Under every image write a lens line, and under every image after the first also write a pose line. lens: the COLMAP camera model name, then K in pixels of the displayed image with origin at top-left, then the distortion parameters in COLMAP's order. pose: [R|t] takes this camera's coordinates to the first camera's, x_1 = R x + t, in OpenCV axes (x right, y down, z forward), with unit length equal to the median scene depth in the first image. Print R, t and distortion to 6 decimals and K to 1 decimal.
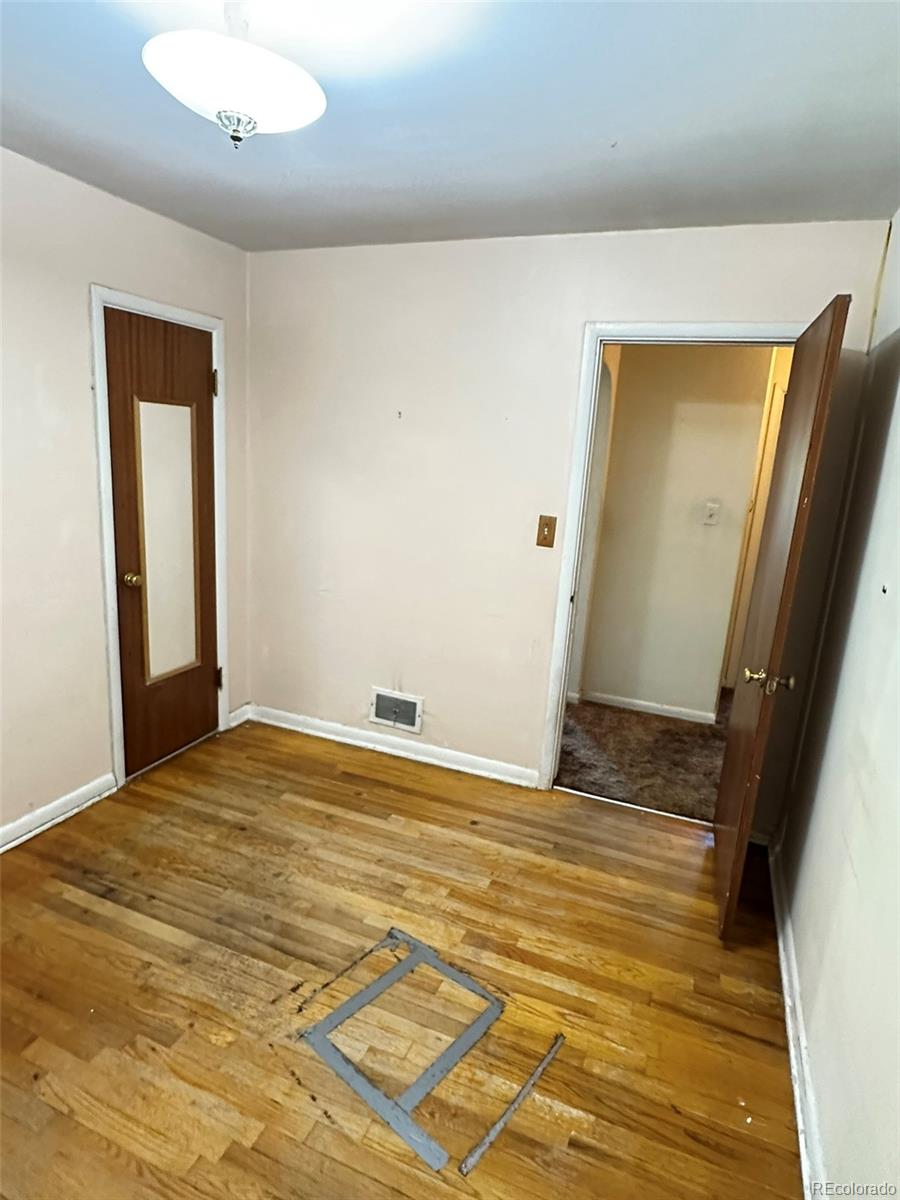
lens RADIAL K [[668.9, 0, 450.8], [0, 668.9, 599.1], [0, 0, 1]] dist [0.000712, 0.000908]
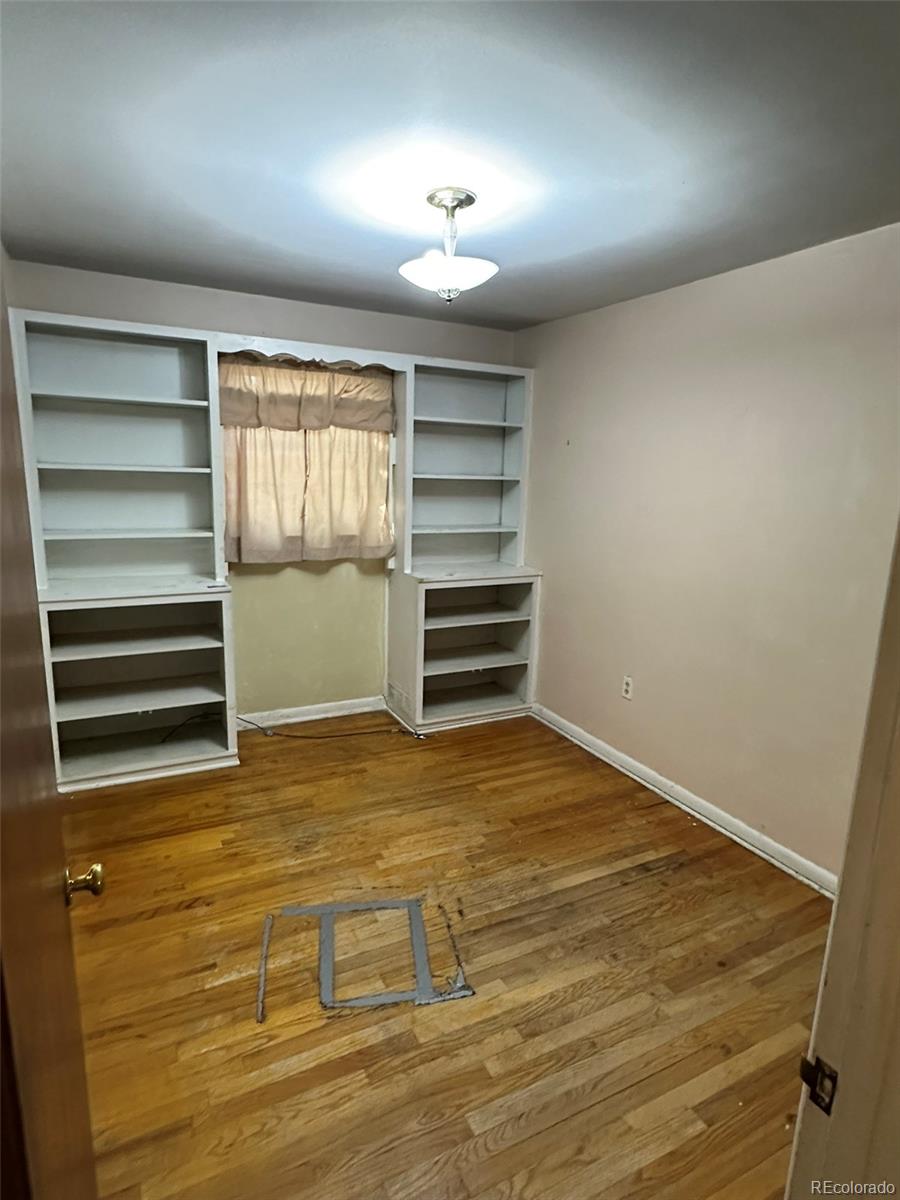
lens RADIAL K [[668.9, 0, 450.8], [0, 668.9, 599.1], [0, 0, 1]] dist [0.000712, 0.000908]
pose [[-0.648579, 0.070331, -0.757891, 0.637956], [-0.240237, 0.925909, 0.291510, -0.294573], [0.722241, 0.371141, -0.583629, 1.401140]]
